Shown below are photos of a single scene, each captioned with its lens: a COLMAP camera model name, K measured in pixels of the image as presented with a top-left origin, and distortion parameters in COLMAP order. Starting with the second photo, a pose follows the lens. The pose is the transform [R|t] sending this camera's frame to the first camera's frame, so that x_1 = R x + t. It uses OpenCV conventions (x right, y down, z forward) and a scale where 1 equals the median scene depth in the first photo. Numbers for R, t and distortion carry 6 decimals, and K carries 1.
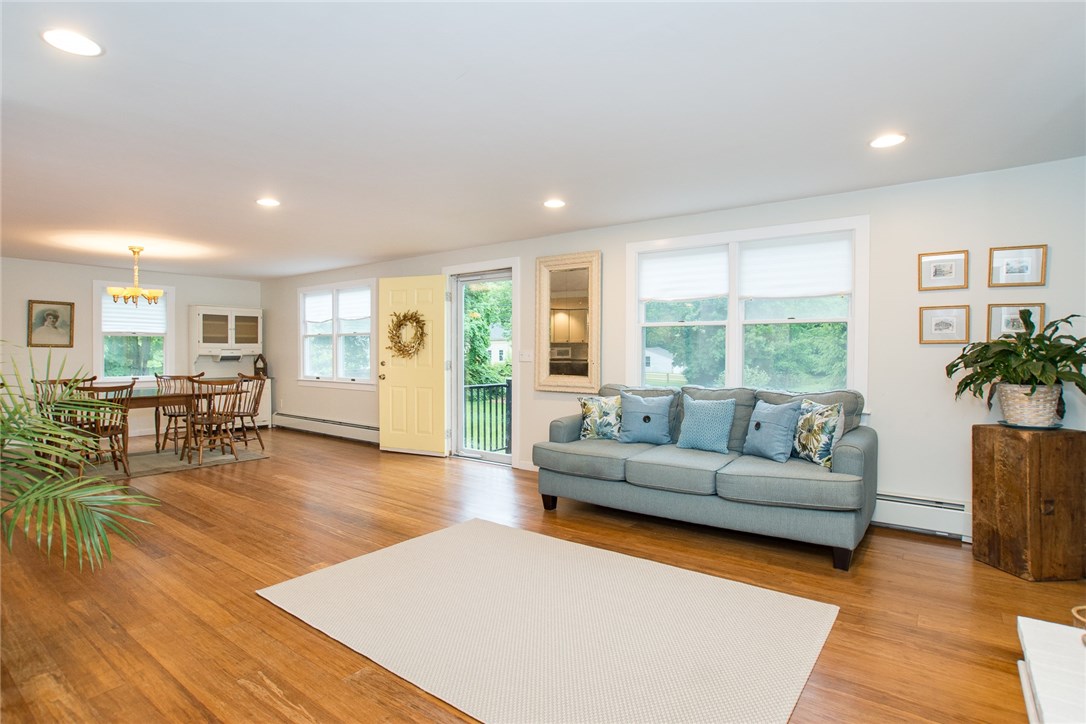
lens RADIAL K [[573.9, 0, 525.7], [0, 573.9, 363.5], [0, 0, 1]] dist [-0.047152, 0.017815]
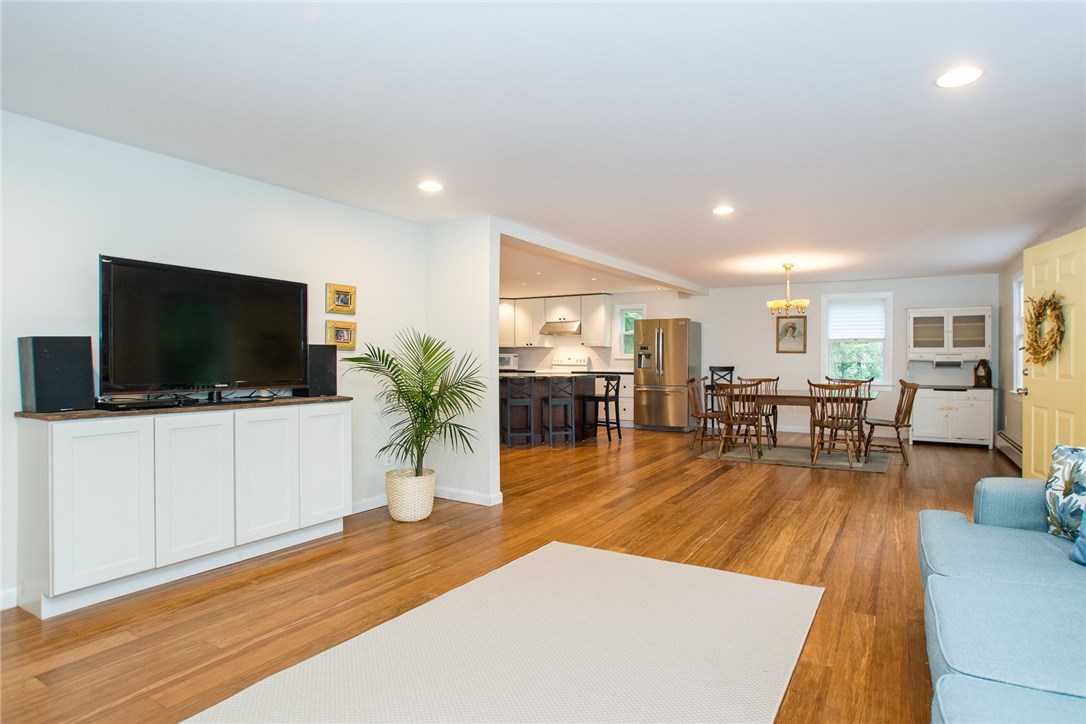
lens RADIAL K [[573.9, 0, 575.4], [0, 573.9, 354.7], [0, 0, 1]] dist [-0.047152, 0.017815]
pose [[0.150795, -0.005921, -0.988547, 0.378582], [-0.022217, 0.999709, -0.009377, -0.003651], [0.988315, 0.023376, 0.150620, 0.392902]]
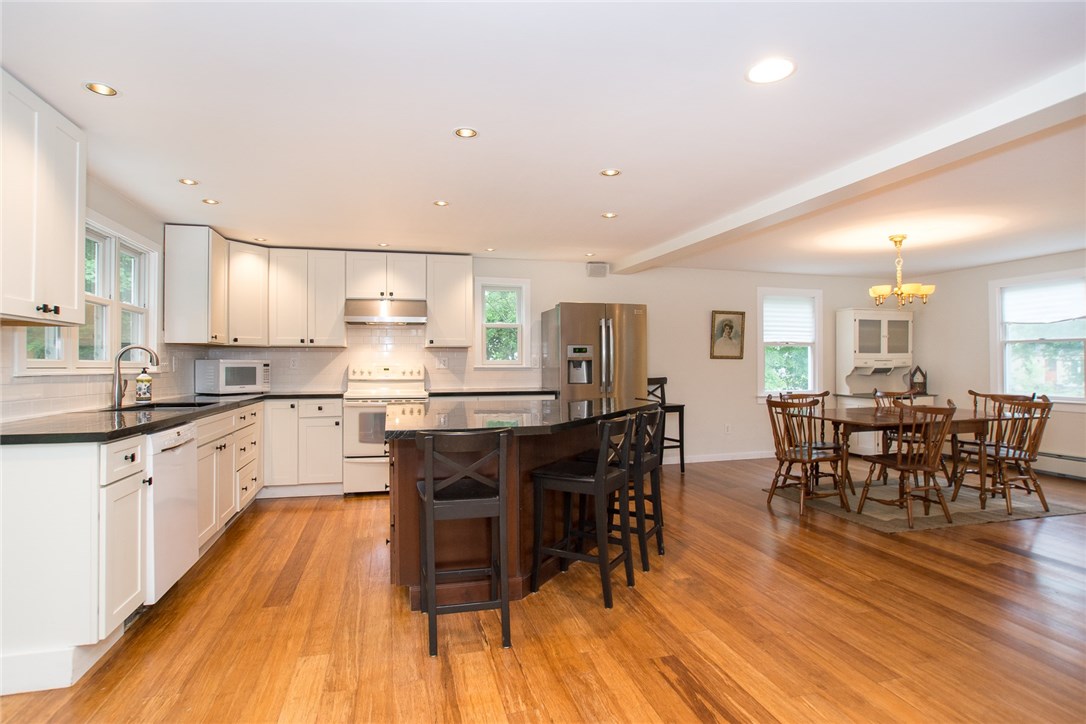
lens RADIAL K [[550.1, 0, 517.9], [0, 550.1, 363.2], [0, 0, 1]] dist [-0.056048, 0.017215]
pose [[0.791002, -0.005938, -0.611785, -0.637899], [-0.007964, 0.999768, -0.020001, -0.000237], [0.611762, 0.020693, 0.790771, 0.049217]]
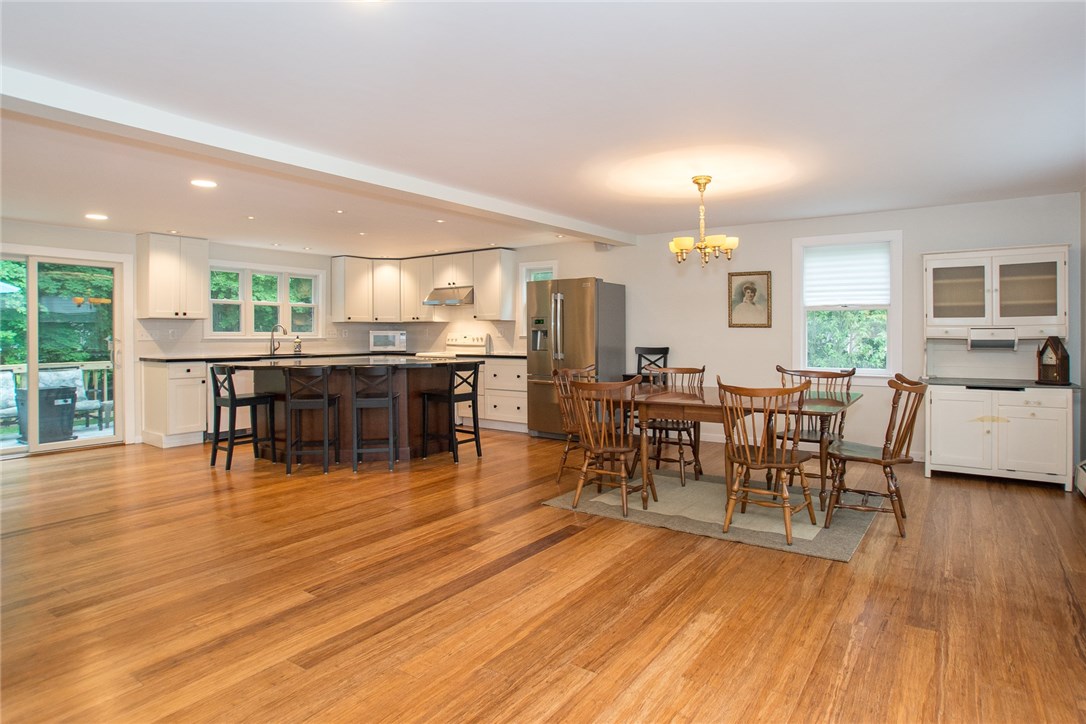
lens RADIAL K [[573.9, 0, 563.8], [0, 573.9, 337.6], [0, 0, 1]] dist [-0.047152, 0.017815]
pose [[0.078970, 0.005807, -0.996860, -0.023578], [-0.016894, 0.999847, 0.004486, -0.015562], [0.996734, 0.016486, 0.079056, 0.763302]]
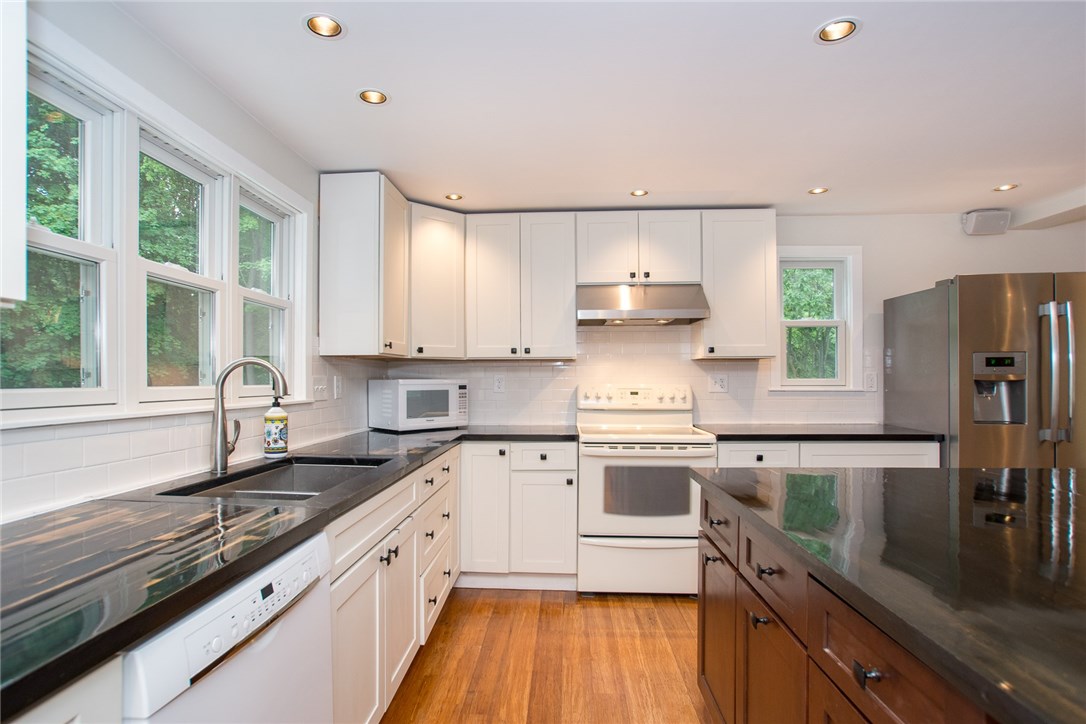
lens RADIAL K [[550.1, 0, 518.7], [0, 550.1, 373.9], [0, 0, 1]] dist [-0.056048, 0.017215]
pose [[0.562341, -0.008739, -0.826859, -0.948490], [-0.013367, 0.999717, -0.019657, -0.014135], [0.826798, 0.022107, 0.562065, 0.199260]]
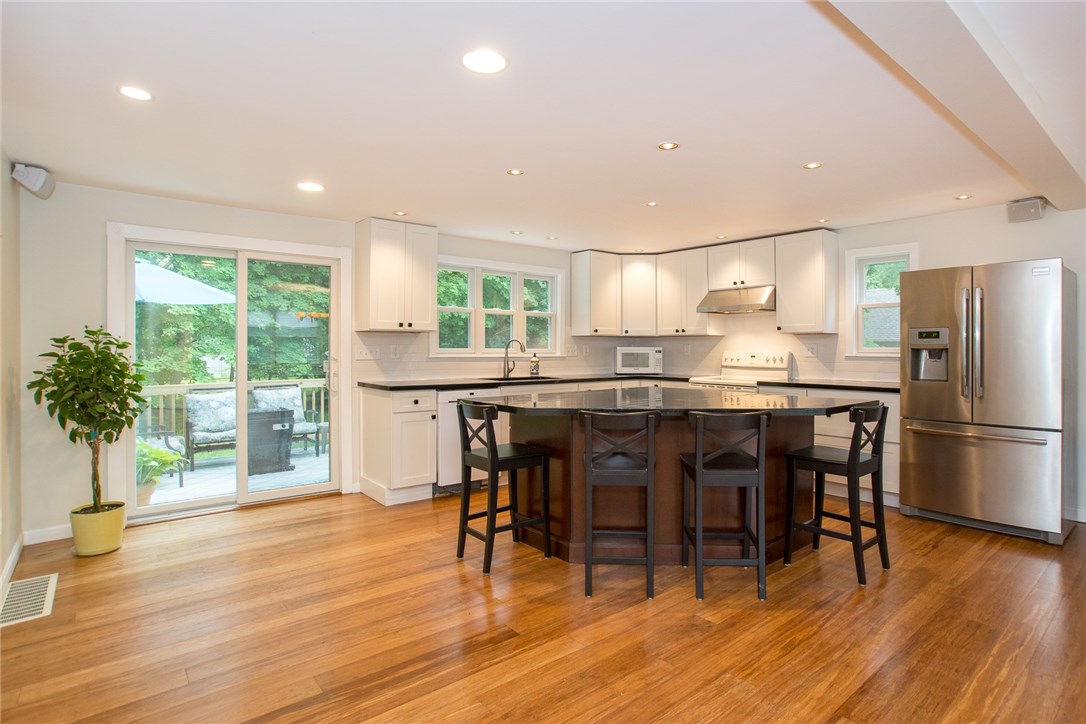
lens RADIAL K [[550.1, 0, 572.0], [0, 550.1, 353.3], [0, 0, 1]] dist [-0.056048, 0.017215]
pose [[-0.181759, 0.008993, -0.983302, -0.407606], [-0.019897, 0.999720, 0.012821, -0.017497], [0.983142, 0.021895, -0.181529, 0.507983]]
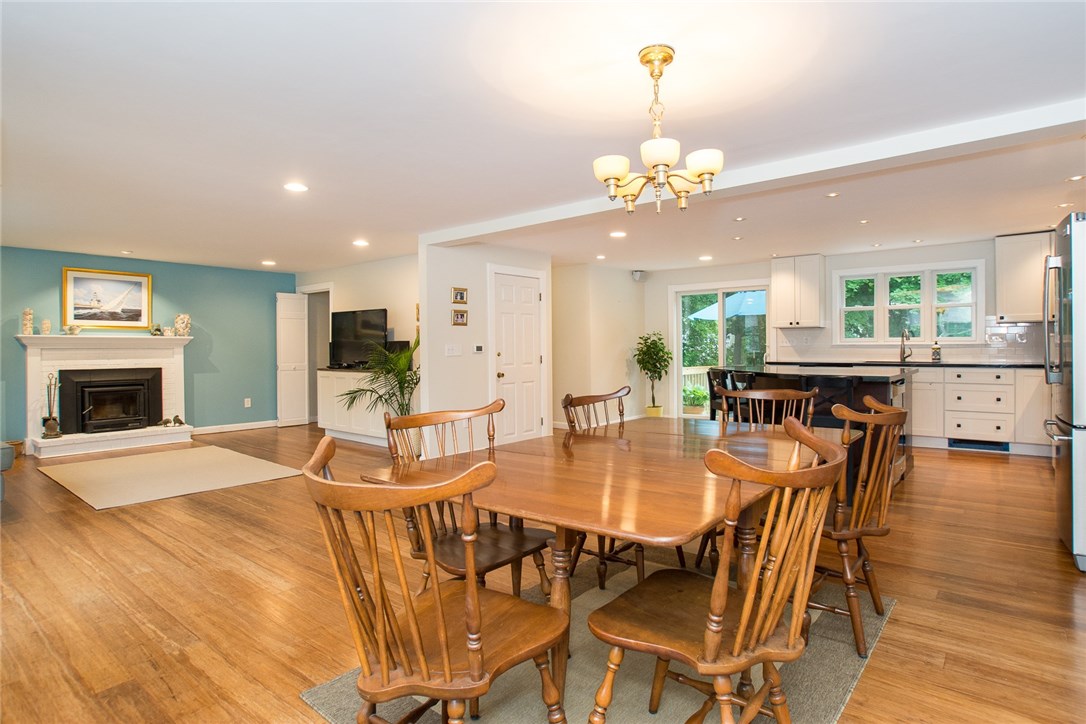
lens RADIAL K [[573.9, 0, 566.0], [0, 573.9, 348.3], [0, 0, 1]] dist [-0.047152, 0.017815]
pose [[-0.999944, 0.009115, -0.005458, -0.622914], [0.008985, 0.999688, 0.023327, -0.022283], [0.005669, 0.023277, -0.999713, 1.337013]]
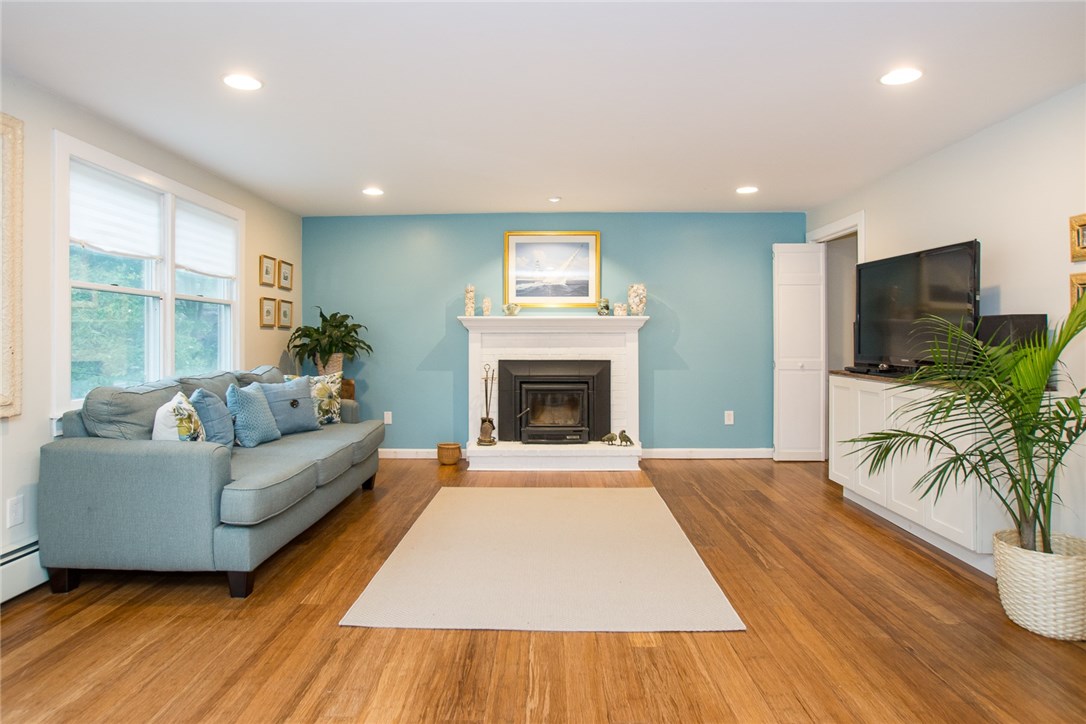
lens RADIAL K [[640.0, 0, 531.5], [0, 640.0, 333.4], [0, 0, 1]] dist [-0.016679, 0.005667]
pose [[-0.607599, 0.009293, 0.794190, -0.469656], [0.020416, 0.999784, 0.003921, -0.007993], [-0.793982, 0.018597, -0.607657, 0.825016]]
